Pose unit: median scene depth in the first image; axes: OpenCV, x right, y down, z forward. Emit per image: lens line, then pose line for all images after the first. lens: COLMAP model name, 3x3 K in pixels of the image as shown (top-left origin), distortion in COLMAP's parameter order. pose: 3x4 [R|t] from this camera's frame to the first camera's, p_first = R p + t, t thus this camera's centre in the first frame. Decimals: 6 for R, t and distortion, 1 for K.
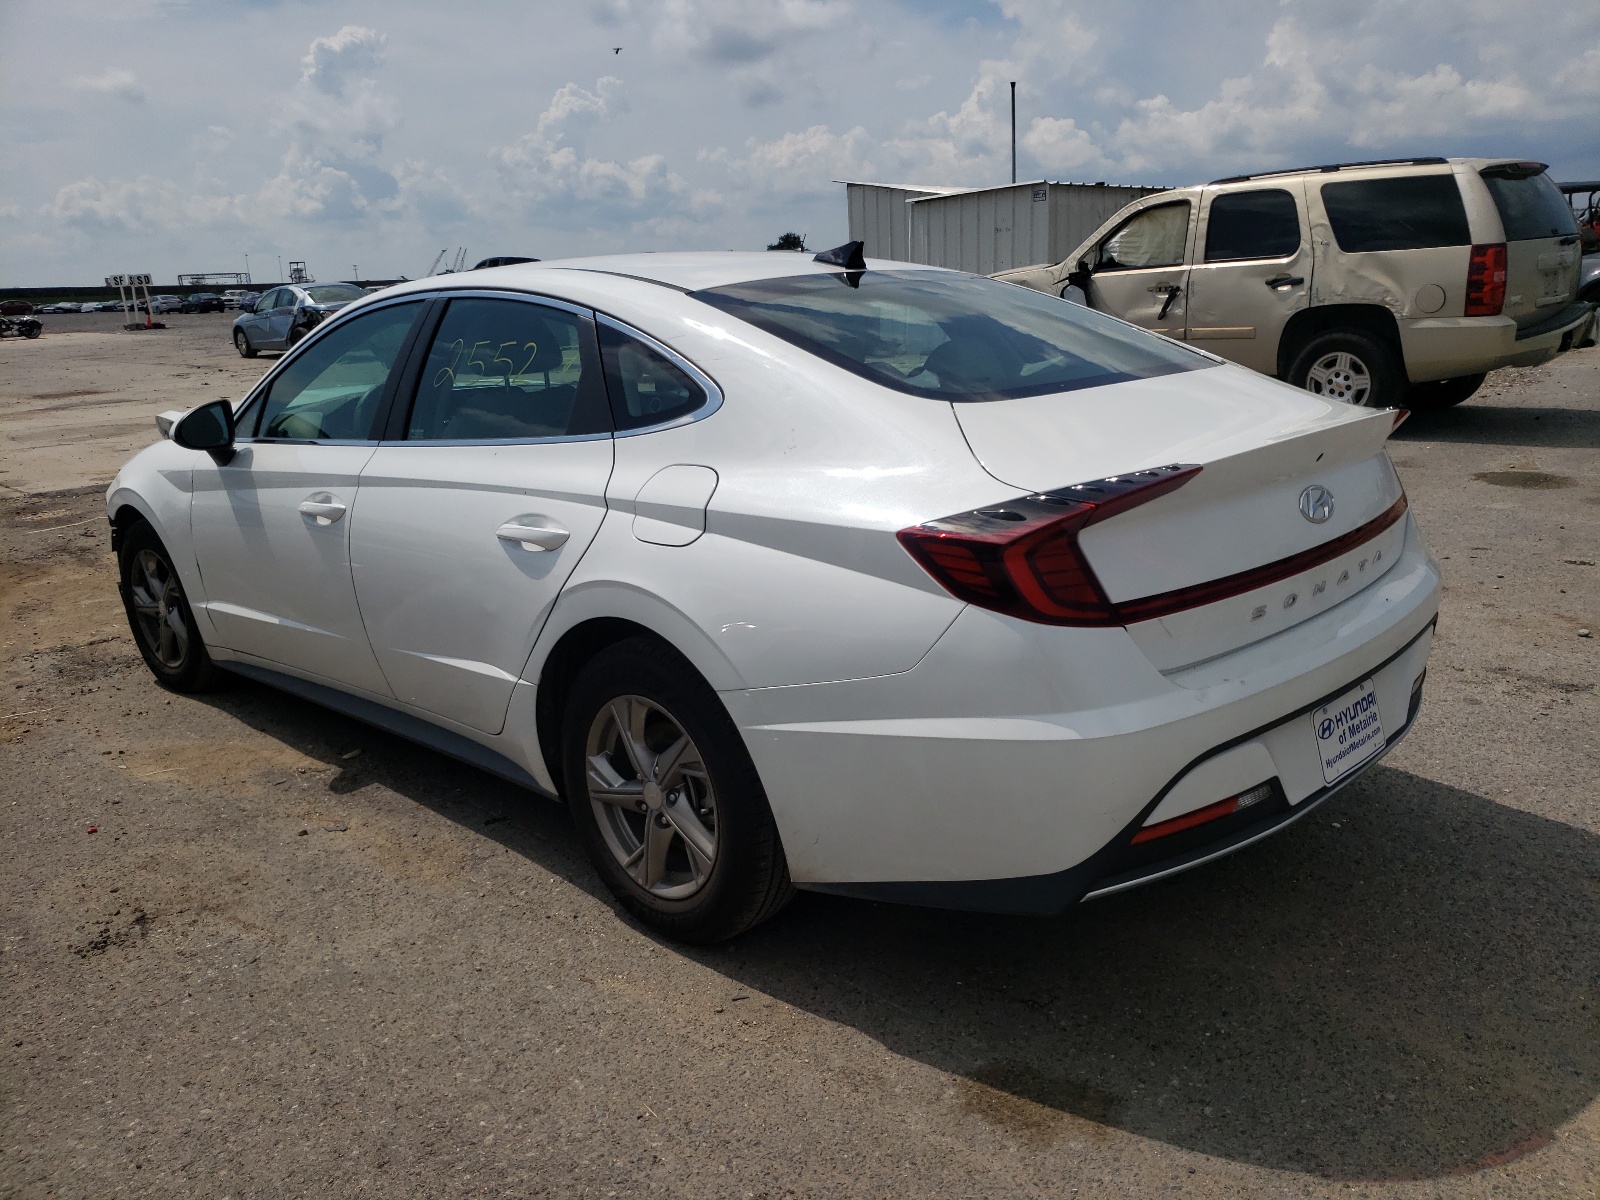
lens RADIAL K [[1327.8, 0, 800.0], [0, 1327.8, 611.3], [0, 0, 1]] dist [-0.011586, 0.036896]
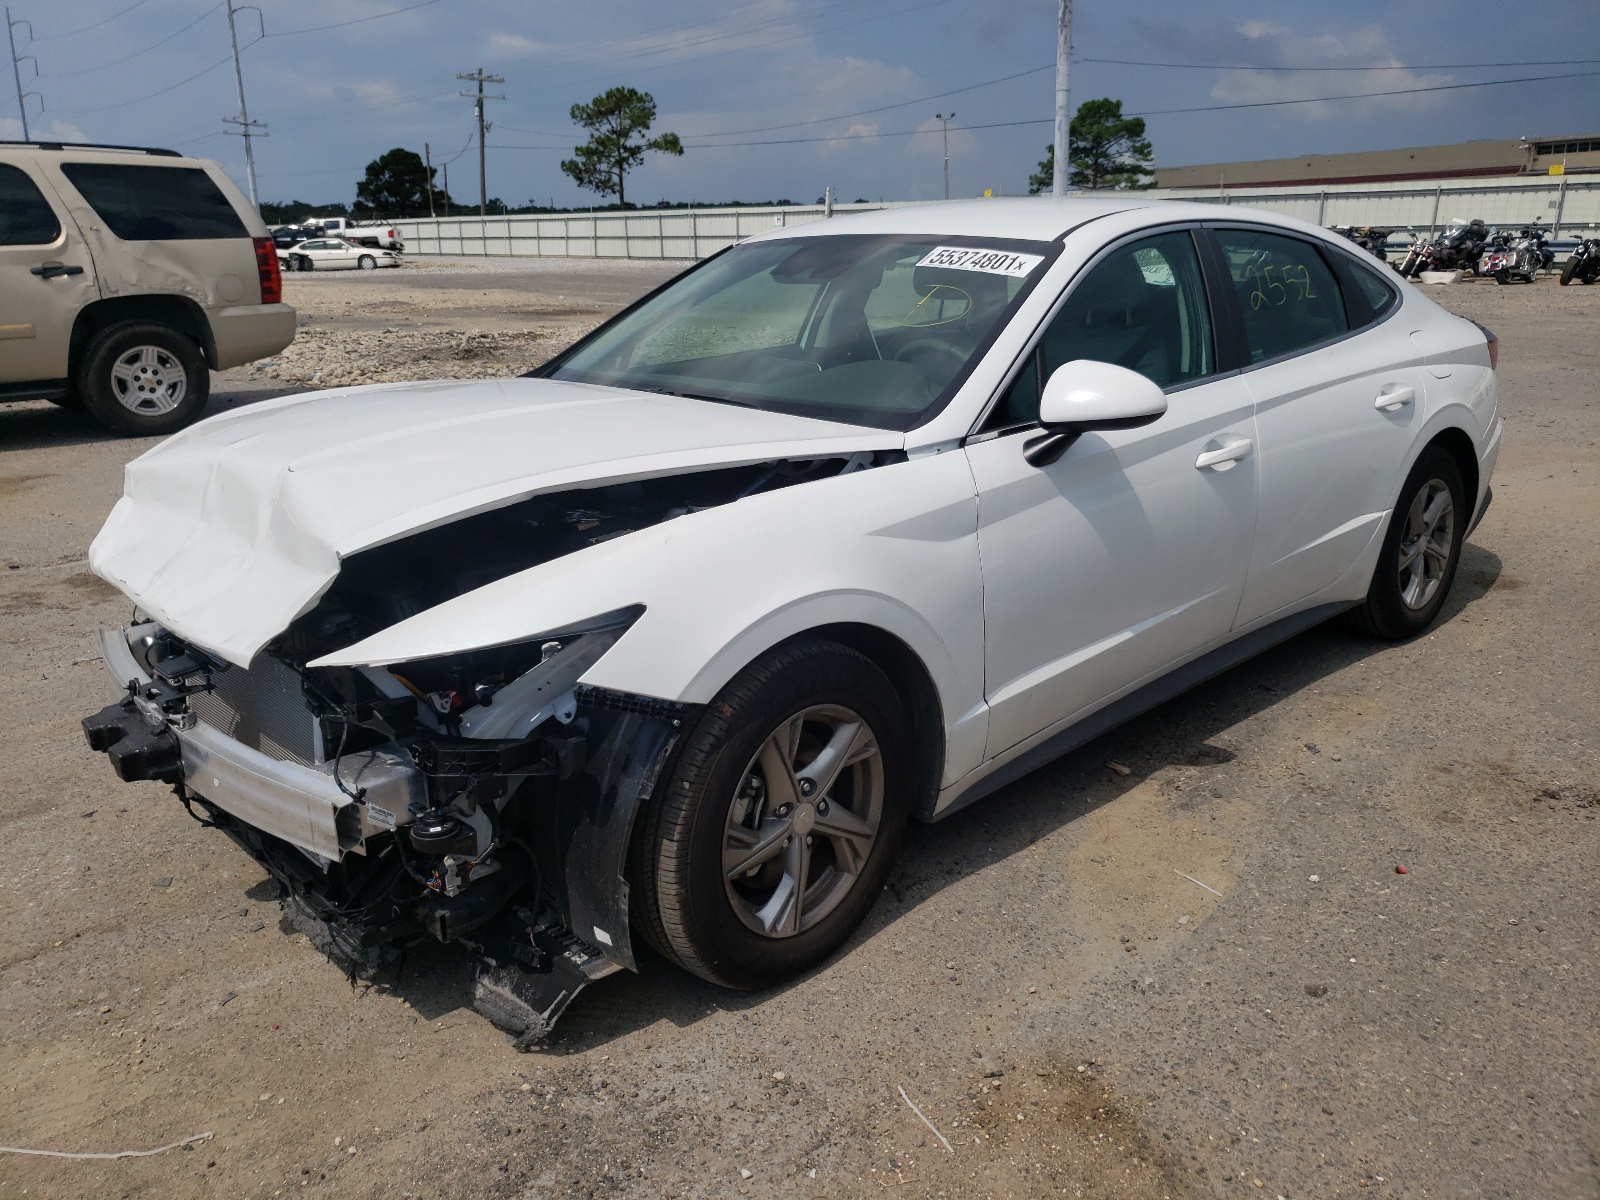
lens RADIAL K [[1327.8, 0, 801.6], [0, 1327.8, 588.8], [0, 0, 1]] dist [-0.011586, 0.036896]
pose [[-0.005889, -0.217165, 0.976117, -0.552709], [0.257543, 0.942875, 0.211324, -0.111940], [-0.966249, 0.252637, 0.050377, 0.546727]]
